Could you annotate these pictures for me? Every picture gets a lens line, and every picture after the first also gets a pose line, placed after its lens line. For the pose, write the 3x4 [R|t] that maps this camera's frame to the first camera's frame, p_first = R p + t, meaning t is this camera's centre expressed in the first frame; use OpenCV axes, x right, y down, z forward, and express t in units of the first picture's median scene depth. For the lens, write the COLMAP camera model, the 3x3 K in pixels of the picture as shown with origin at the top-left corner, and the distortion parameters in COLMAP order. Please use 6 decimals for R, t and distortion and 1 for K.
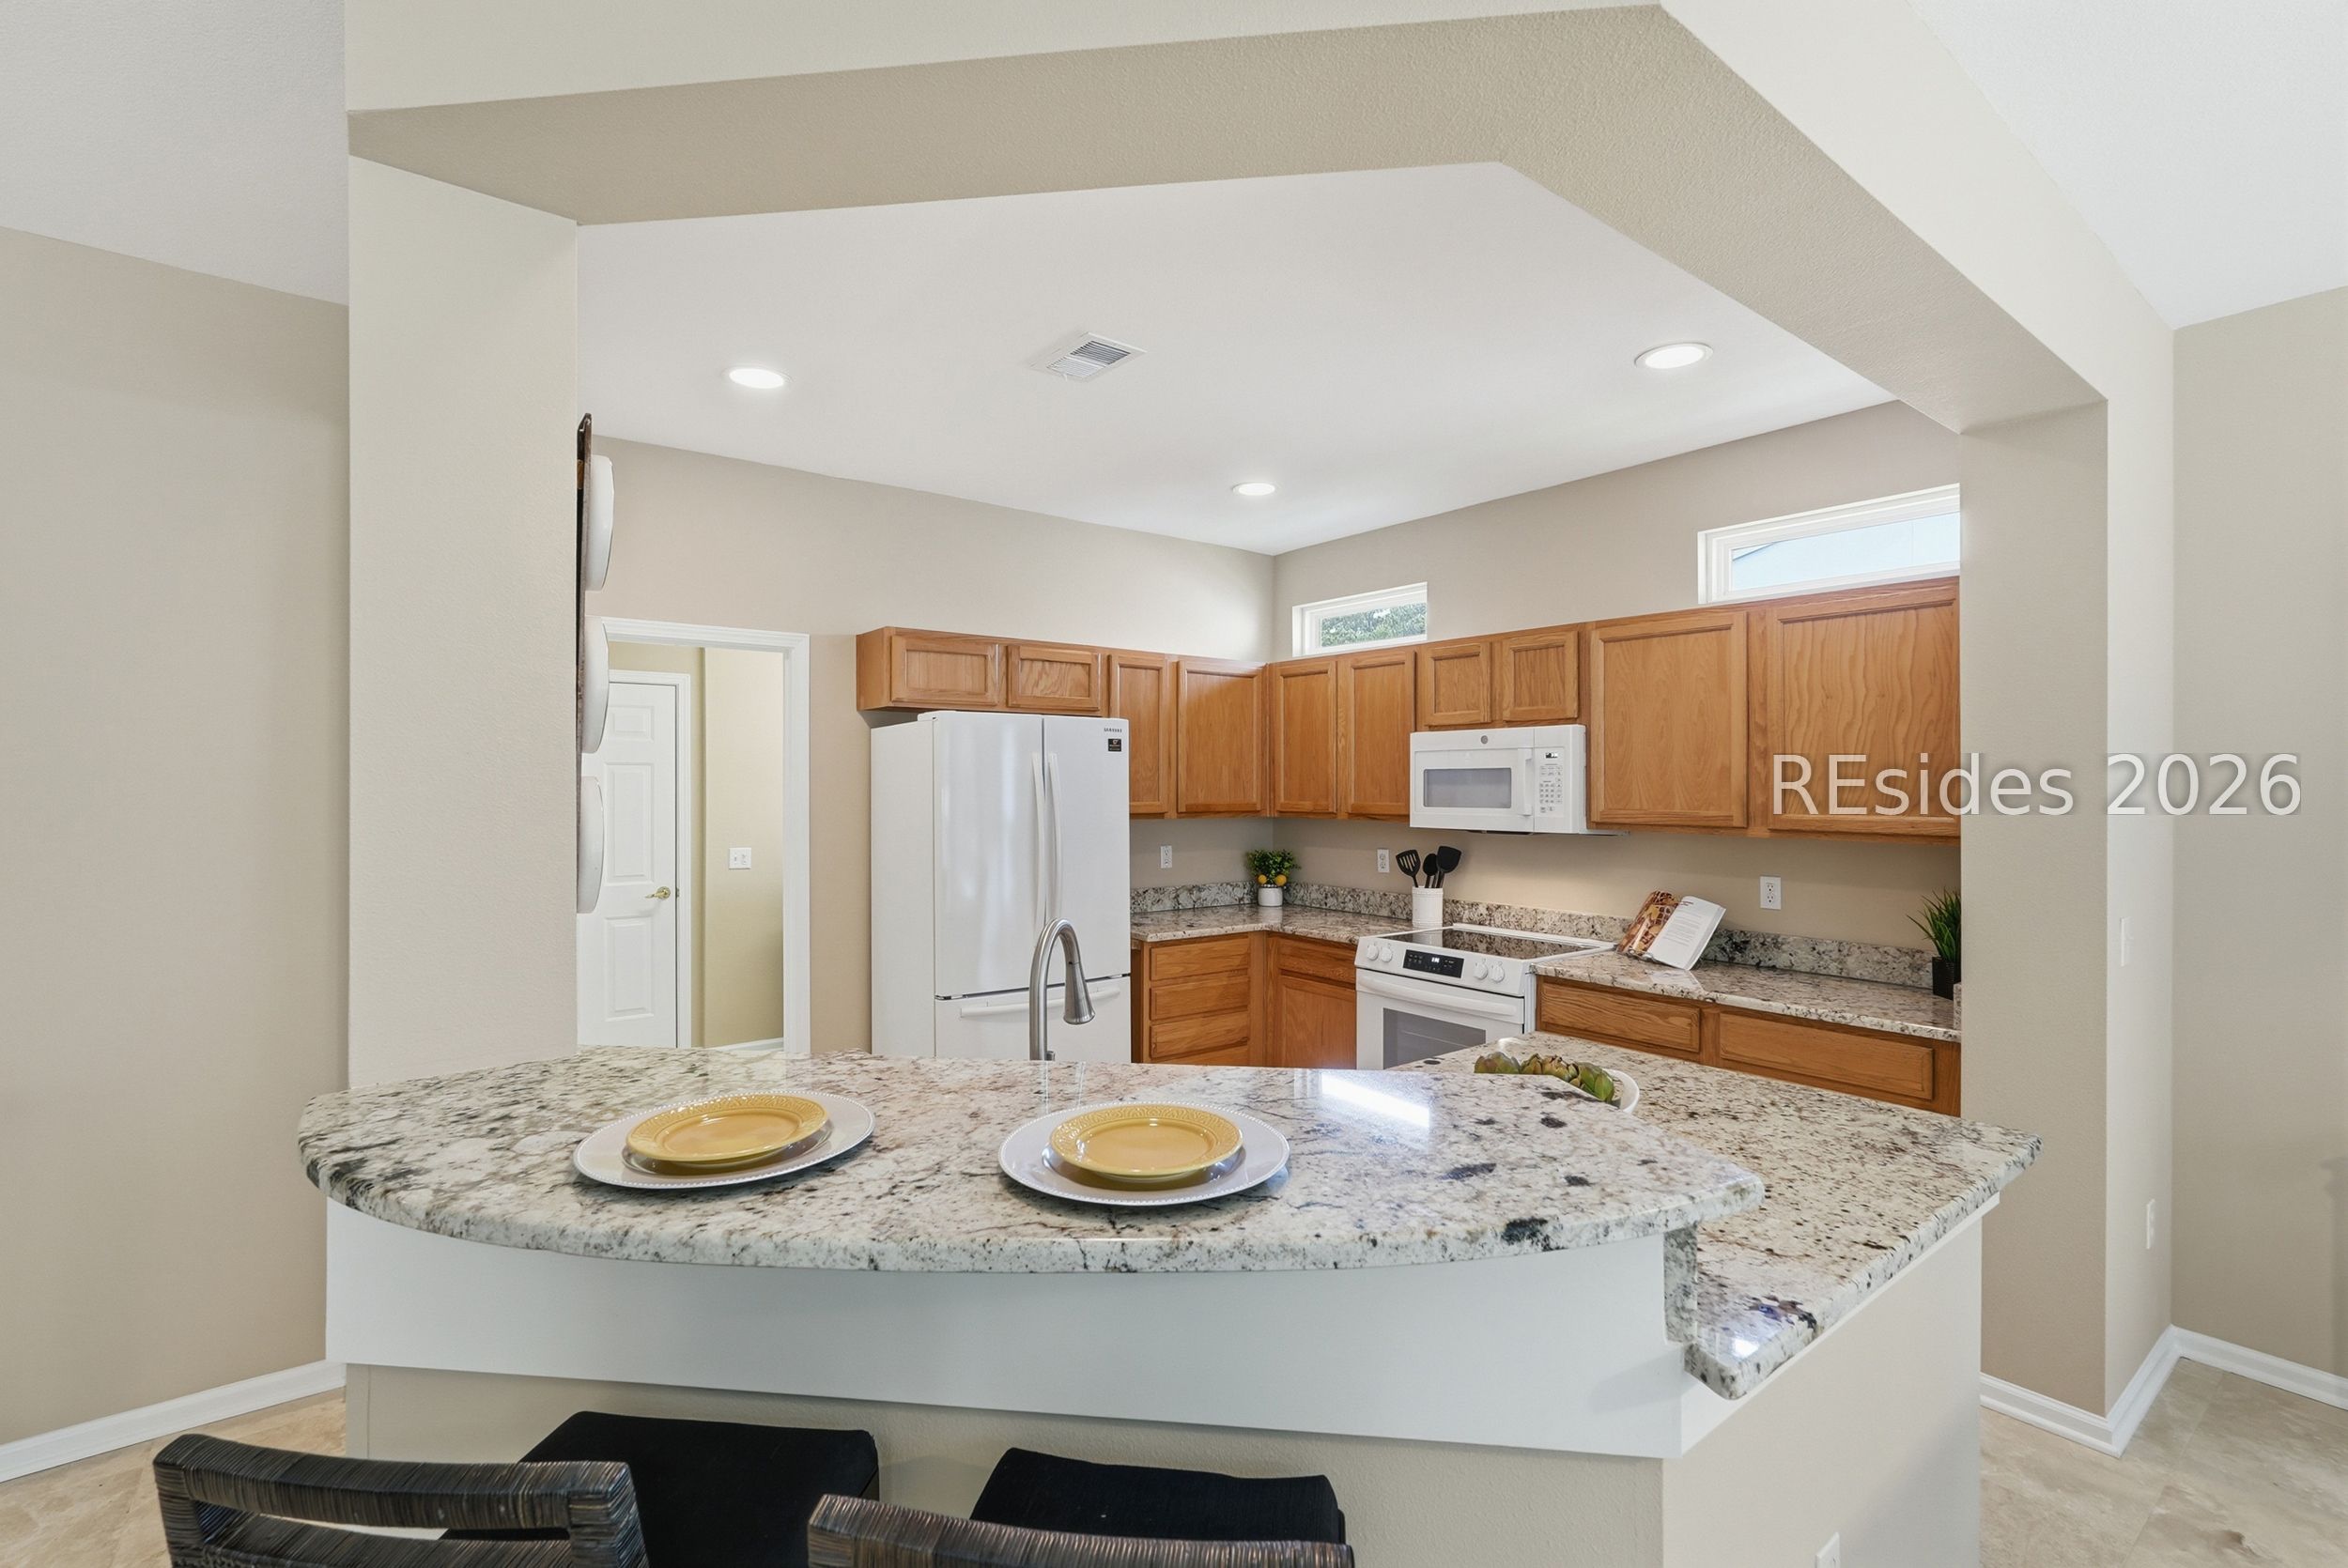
lens RADIAL K [[1049.3, 0, 1176.1], [0, 1049.3, 783.7], [0, 0, 1]] dist [-0.000748, 0.000408]
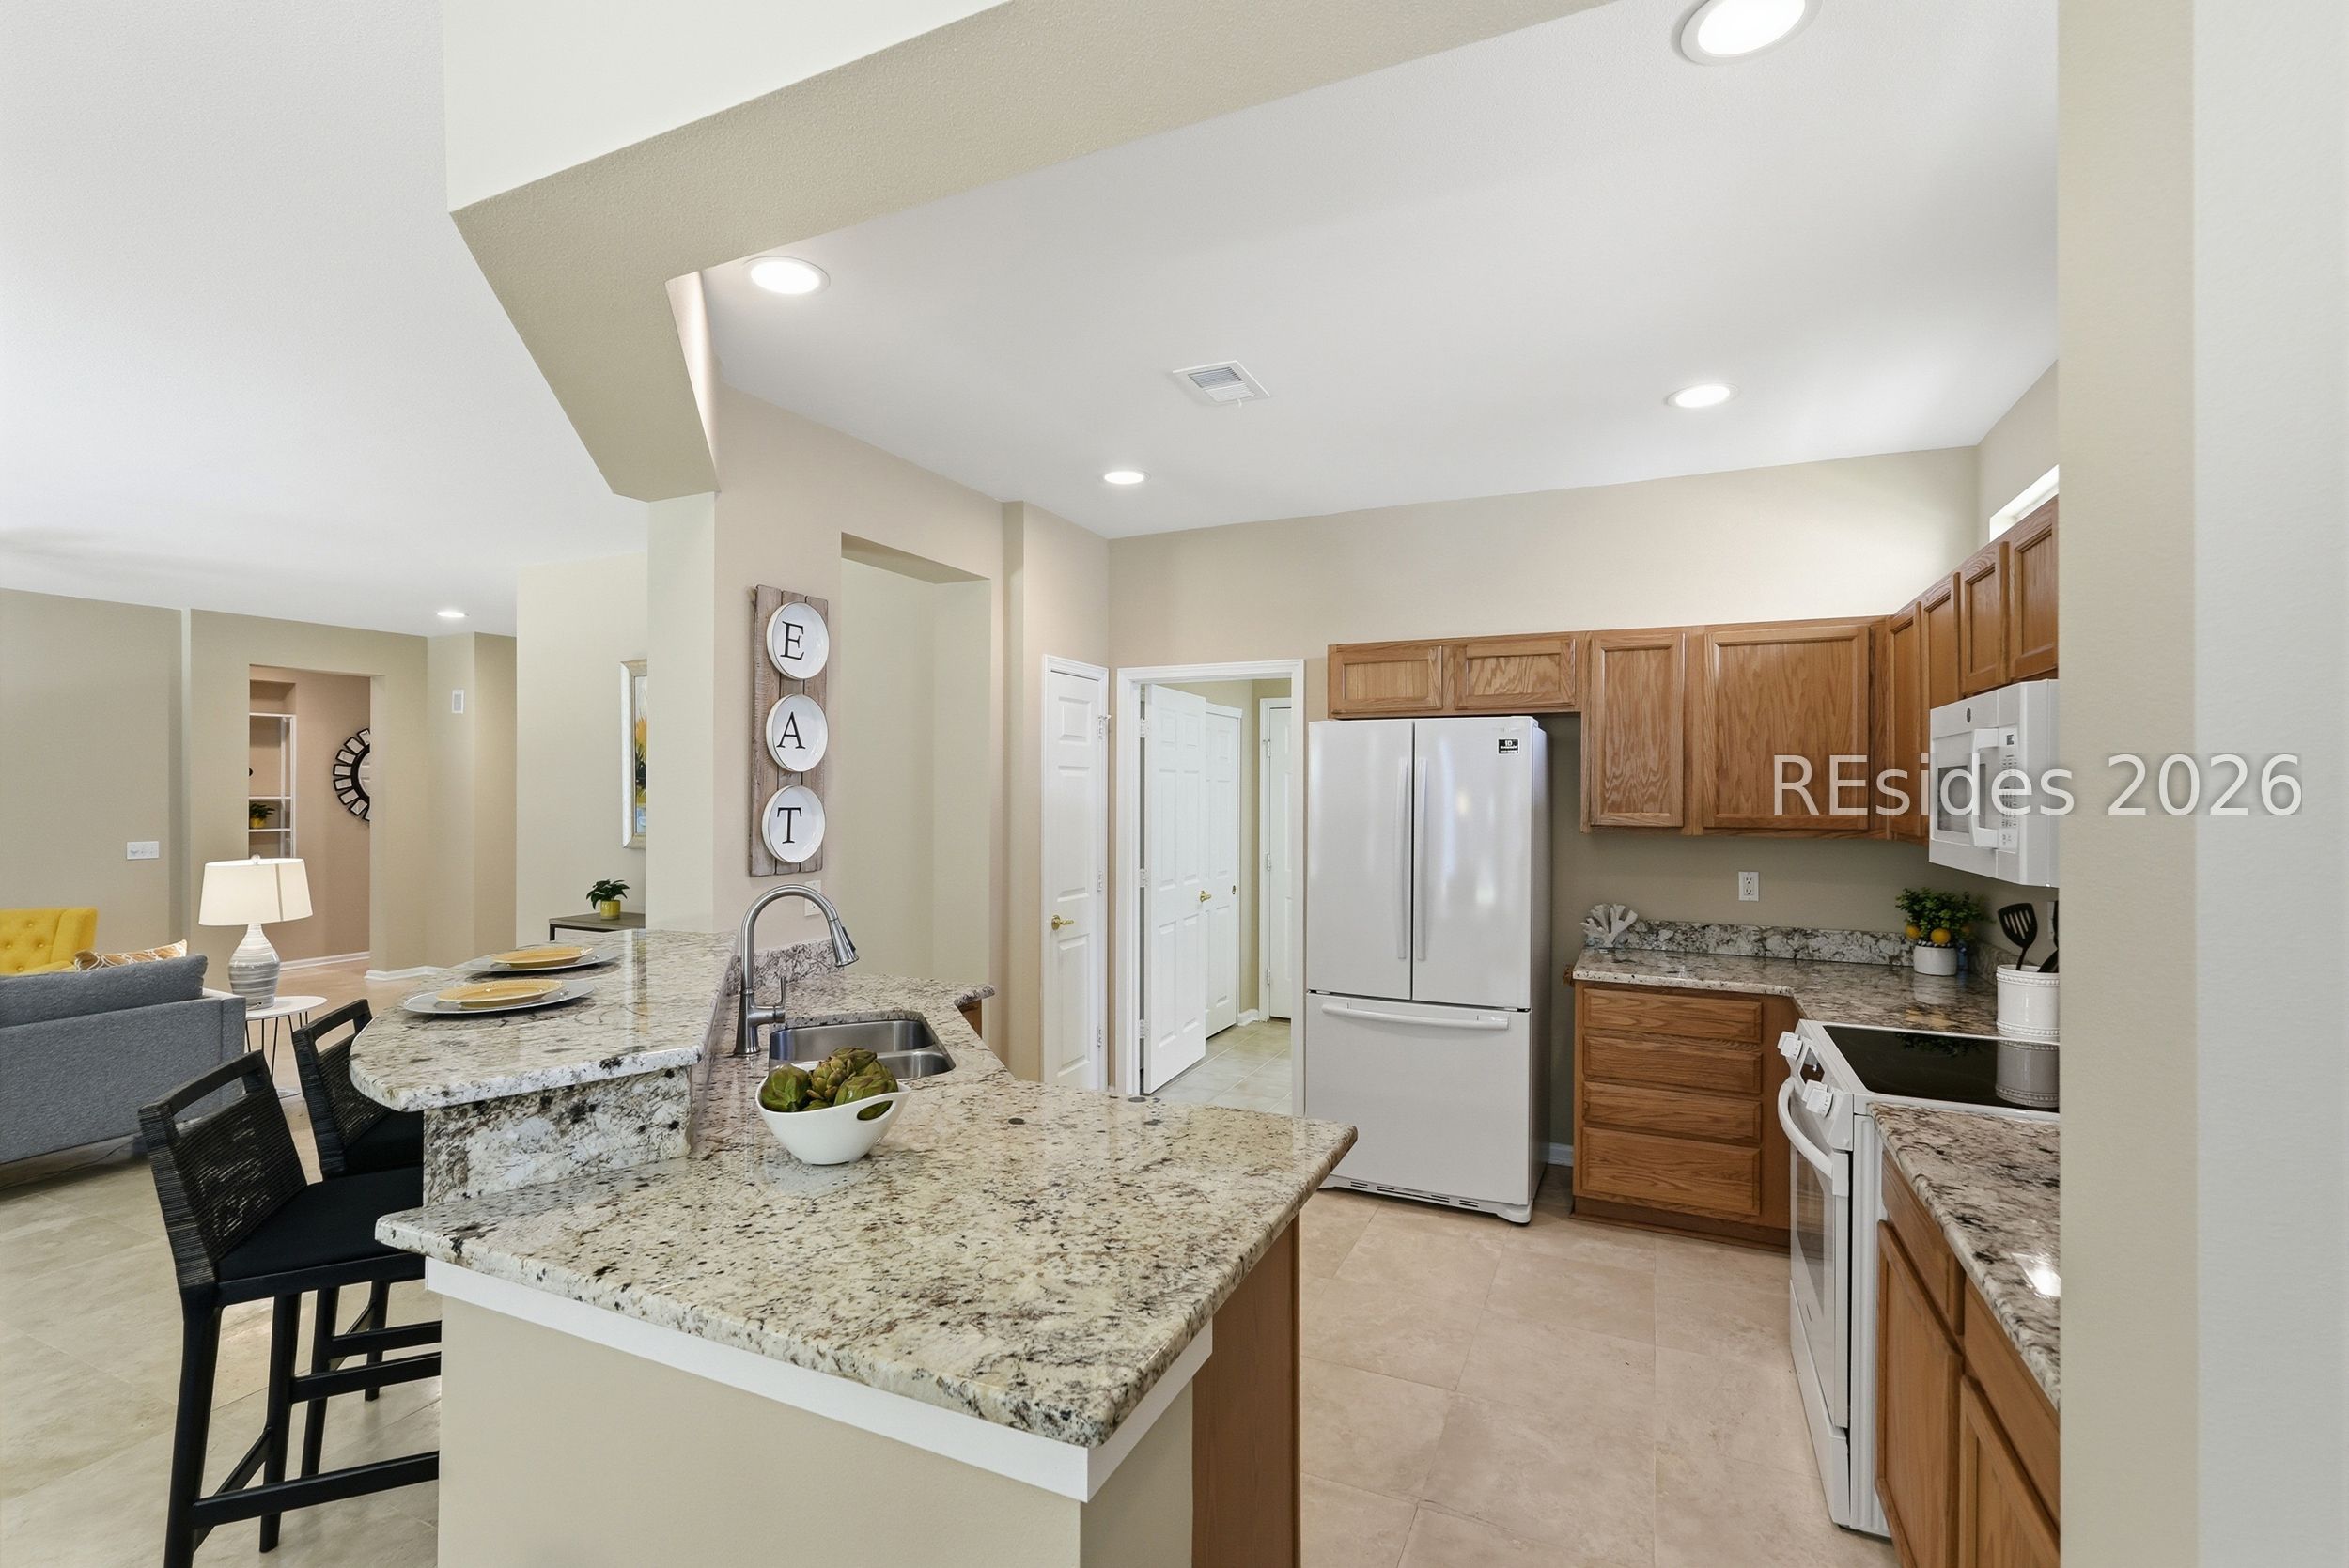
lens RADIAL K [[1049.9, 0, 1178.4], [0, 1049.9, 785.0], [0, 0, 1]] dist [-0.000748, 0.000408]
pose [[0.464127, -0.001658, -0.885767, 0.565123], [-0.001842, 0.999994, -0.002837, -0.001387], [0.885767, 0.002948, 0.464121, 0.326320]]
